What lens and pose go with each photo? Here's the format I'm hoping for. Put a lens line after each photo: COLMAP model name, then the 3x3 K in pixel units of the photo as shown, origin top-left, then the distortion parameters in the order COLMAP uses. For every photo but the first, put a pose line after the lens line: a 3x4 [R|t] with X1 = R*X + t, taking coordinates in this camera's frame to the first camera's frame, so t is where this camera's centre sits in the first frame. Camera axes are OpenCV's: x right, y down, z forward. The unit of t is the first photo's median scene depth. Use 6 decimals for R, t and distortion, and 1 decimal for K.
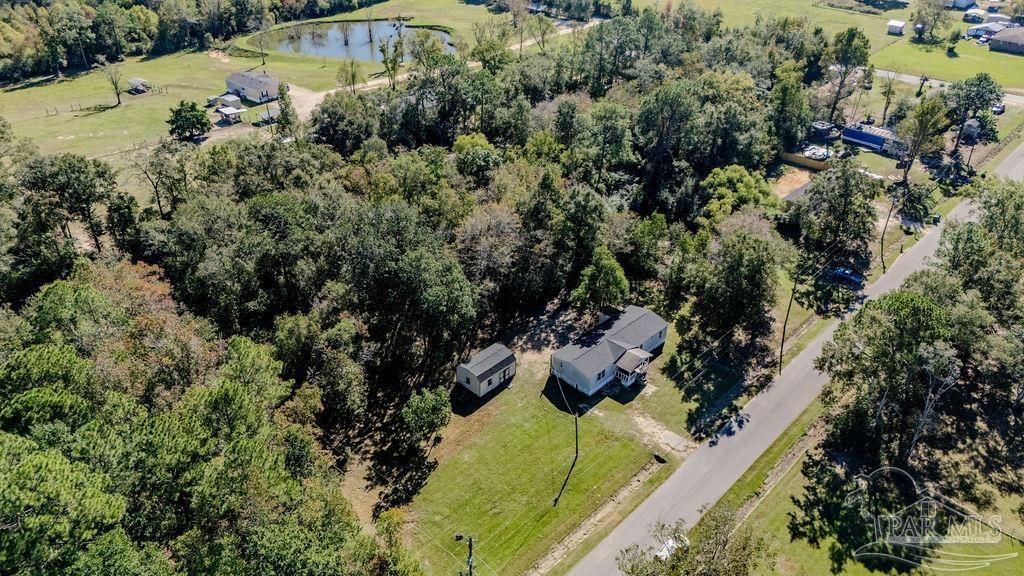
lens RADIAL K [[749.4, 0, 512.0], [0, 749.4, 288.0], [0, 0, 1]] dist [0.093026, -0.107414]
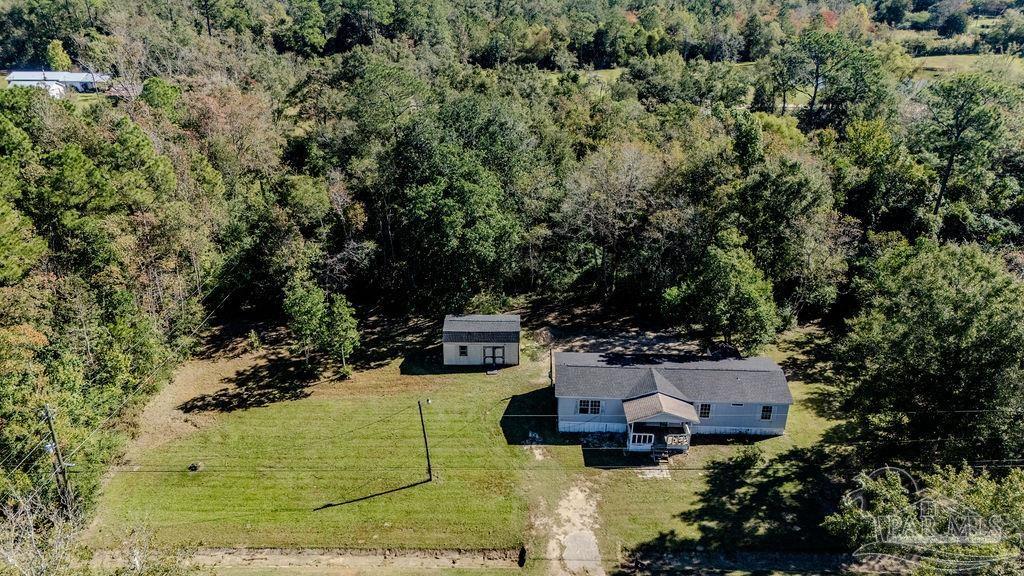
lens RADIAL K [[750.0, 0, 512.0], [0, 750.0, 288.0], [0, 0, 1]] dist [0.065239, -0.052342]
pose [[0.674953, 0.295639, -0.676045, 0.449471], [-0.387845, 0.921589, 0.015798, 0.045688], [0.627706, 0.251538, 0.736691, 0.519594]]
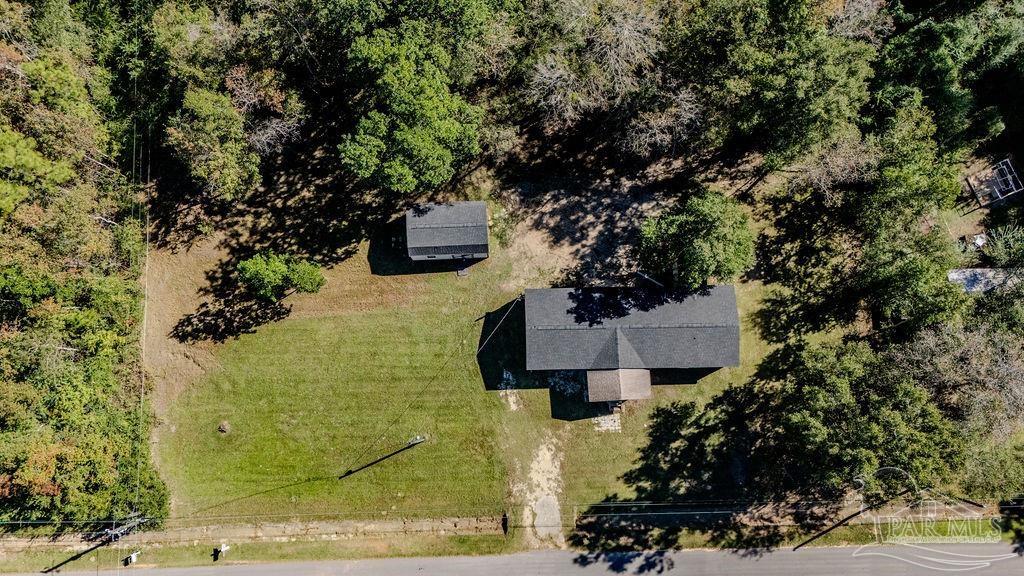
lens RADIAL K [[741.9, 0, 512.0], [0, 741.9, 288.0], [0, 0, 1]] dist [0.088701, -0.103681]
pose [[0.720983, 0.685343, -0.102416, 0.110473], [-0.367573, 0.503531, 0.781887, -0.409633], [0.587430, -0.526082, 0.614950, 0.629519]]
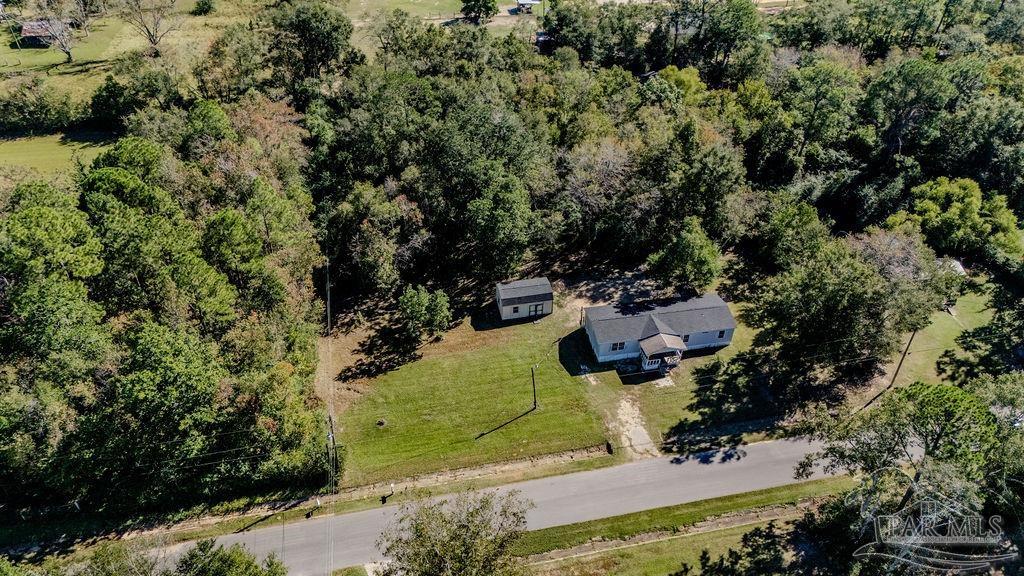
lens RADIAL K [[741.9, 0, 512.0], [0, 741.9, 288.0], [0, 0, 1]] dist [0.088701, -0.103681]
pose [[0.824599, 0.349520, -0.444829, 0.398472], [-0.302347, 0.936872, 0.175664, -0.073329], [0.478146, -0.010360, 0.878219, 0.137389]]
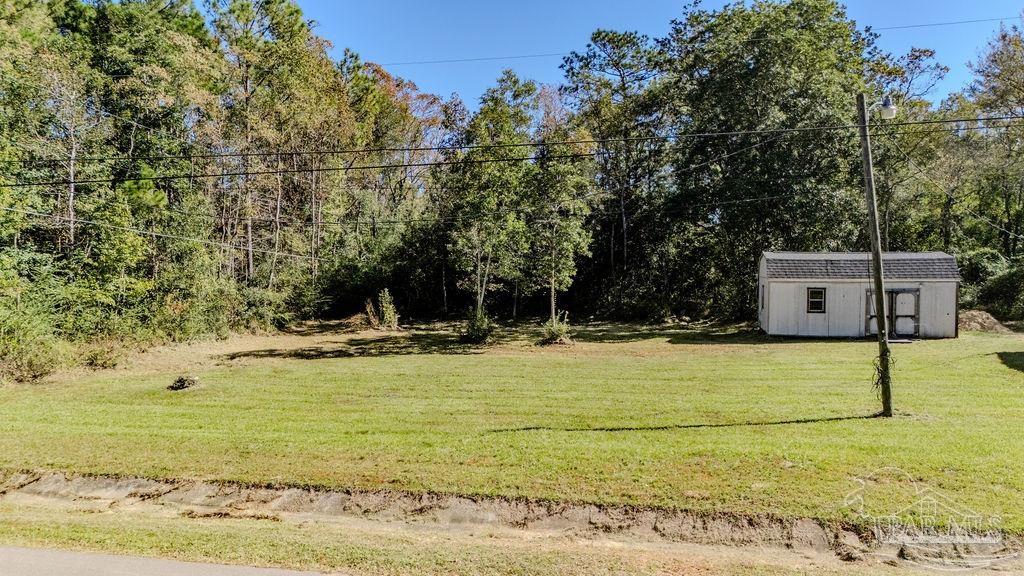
lens RADIAL K [[750.0, 0, 512.0], [0, 750.0, 288.0], [0, 0, 1]] dist [0.065239, -0.052342]
pose [[0.504848, 0.018811, -0.863003, 0.175254], [-0.459009, 0.852552, -0.249932, 0.258564], [0.731054, 0.522304, 0.439043, 0.783250]]
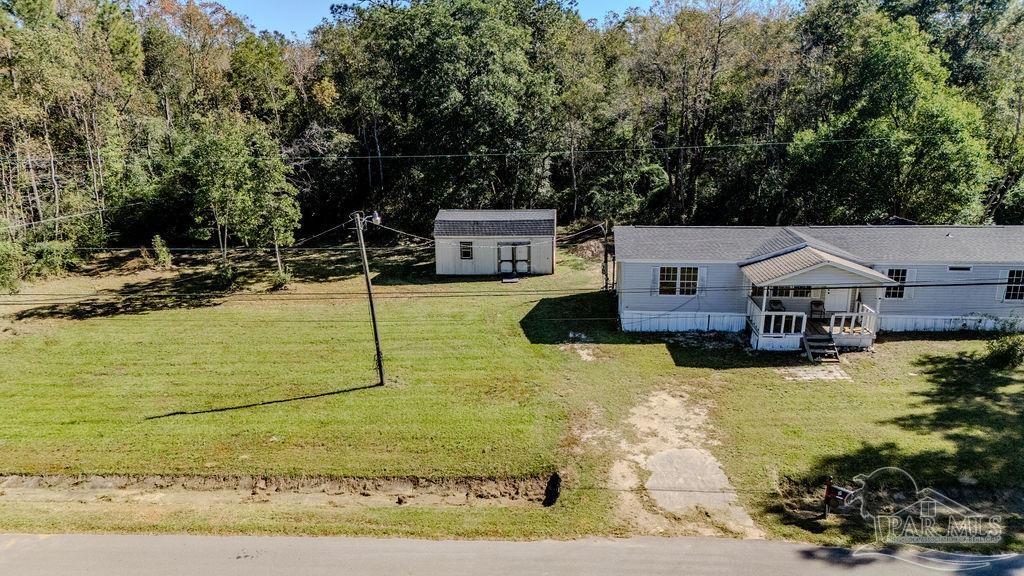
lens RADIAL K [[750.0, 0, 512.0], [0, 750.0, 288.0], [0, 0, 1]] dist [0.065239, -0.052342]
pose [[0.632738, 0.186418, -0.751592, 0.321404], [-0.393781, 0.913186, -0.105012, 0.183096], [0.666768, 0.362407, 0.651215, 0.753955]]
